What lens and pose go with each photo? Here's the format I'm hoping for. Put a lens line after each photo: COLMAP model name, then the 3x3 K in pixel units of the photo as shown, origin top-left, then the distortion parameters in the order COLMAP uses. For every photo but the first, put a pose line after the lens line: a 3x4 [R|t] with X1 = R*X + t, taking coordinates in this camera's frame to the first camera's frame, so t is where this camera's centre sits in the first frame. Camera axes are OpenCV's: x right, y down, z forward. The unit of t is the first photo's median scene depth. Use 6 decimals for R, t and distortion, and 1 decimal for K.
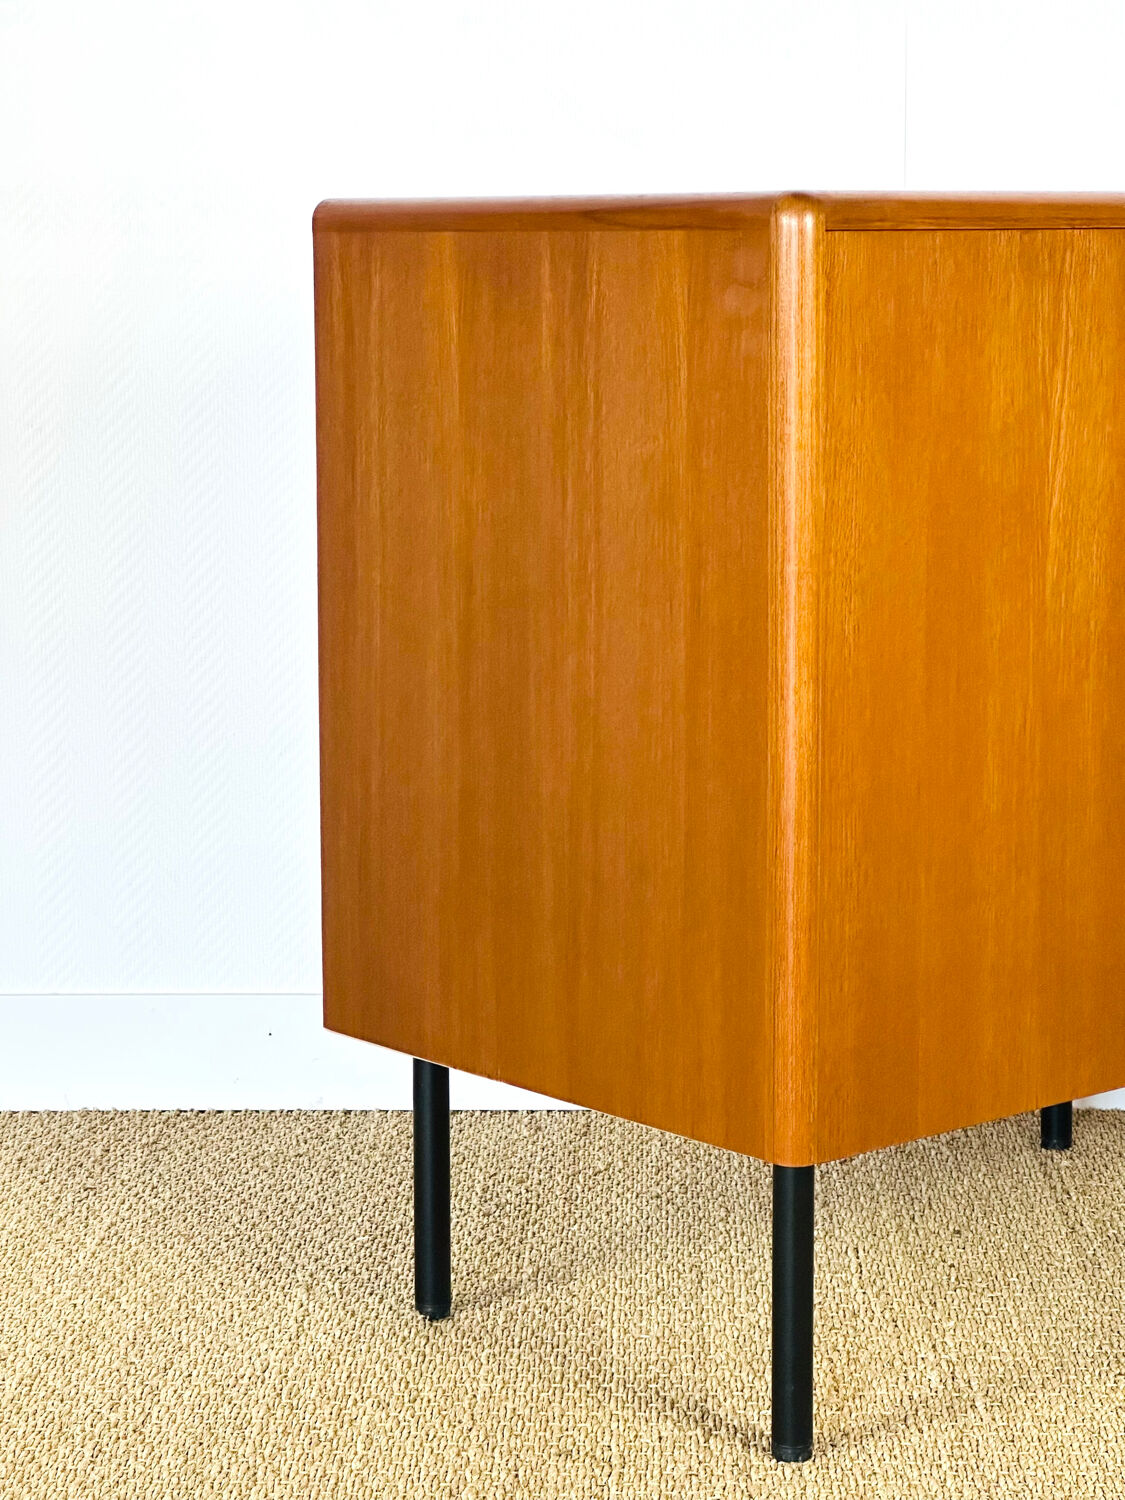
lens RADIAL K [[3336.2, 0, 592.5], [0, 3336.2, 745.3], [0, 0, 1]] dist [0.141648, 1.087370]
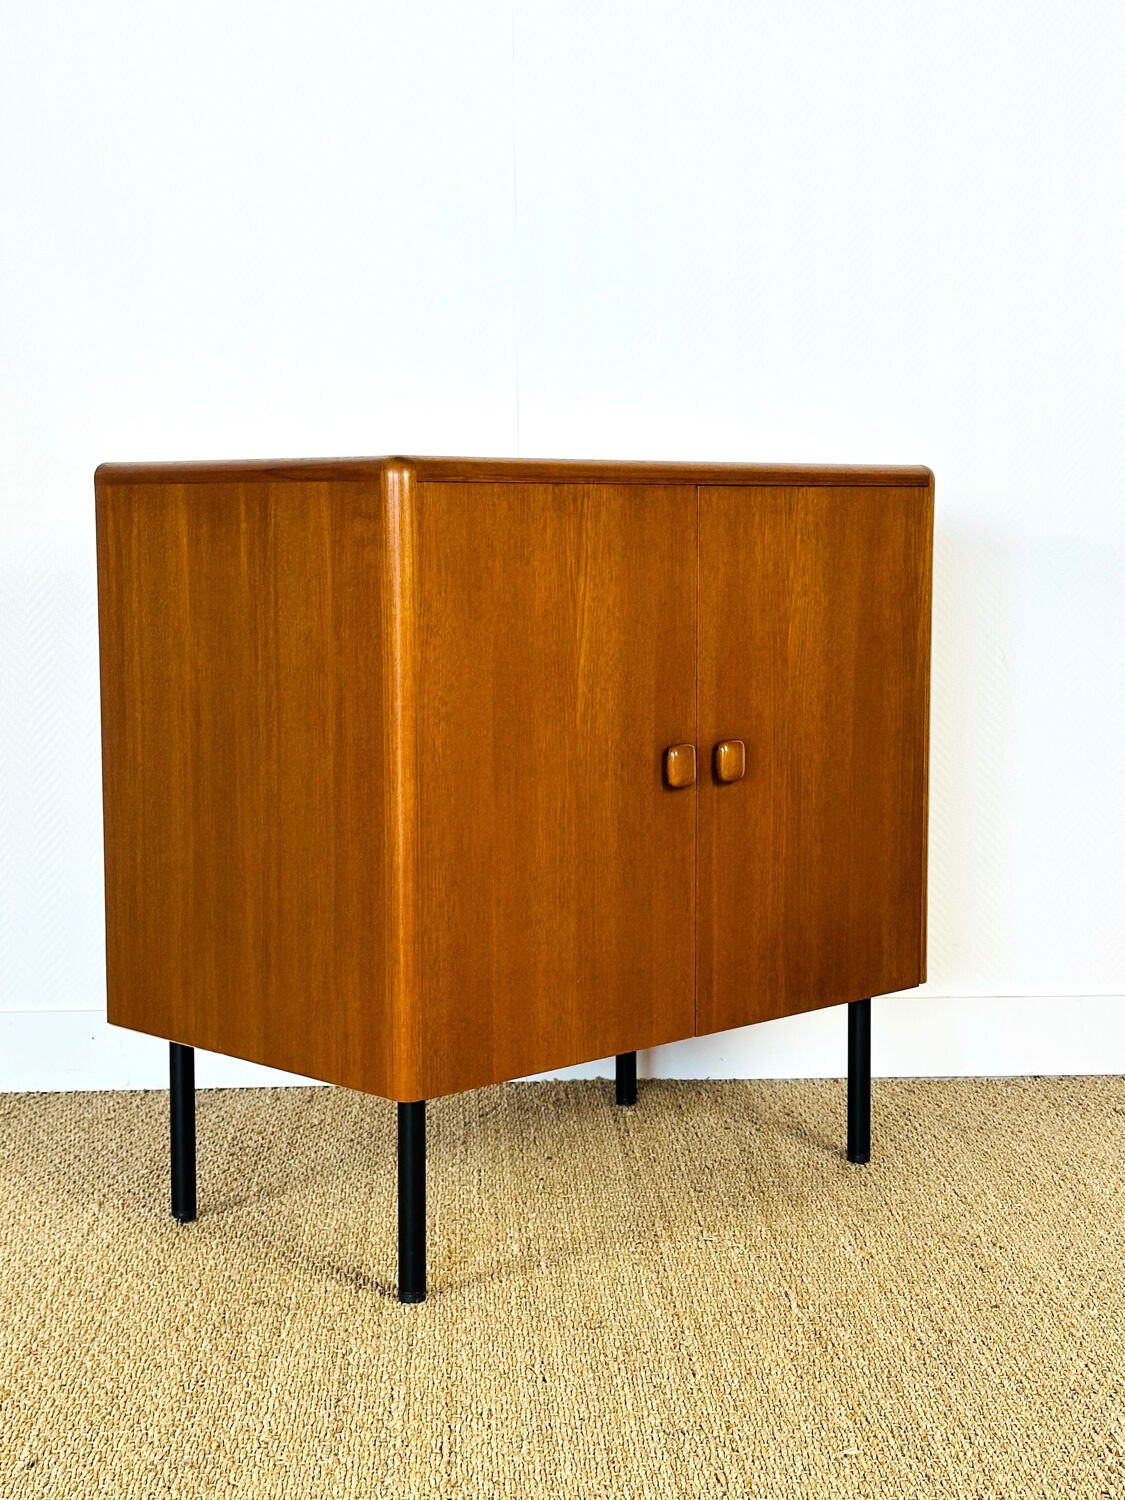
lens RADIAL K [[2376.7, 0, 567.1], [0, 2376.7, 787.9], [0, 0, 1]] dist [0.185833, -0.204920]
pose [[0.998521, -0.007947, 0.053779, 0.072299], [0.009935, 0.999273, -0.036800, 0.023992], [-0.053448, 0.037280, 0.997875, -0.073179]]
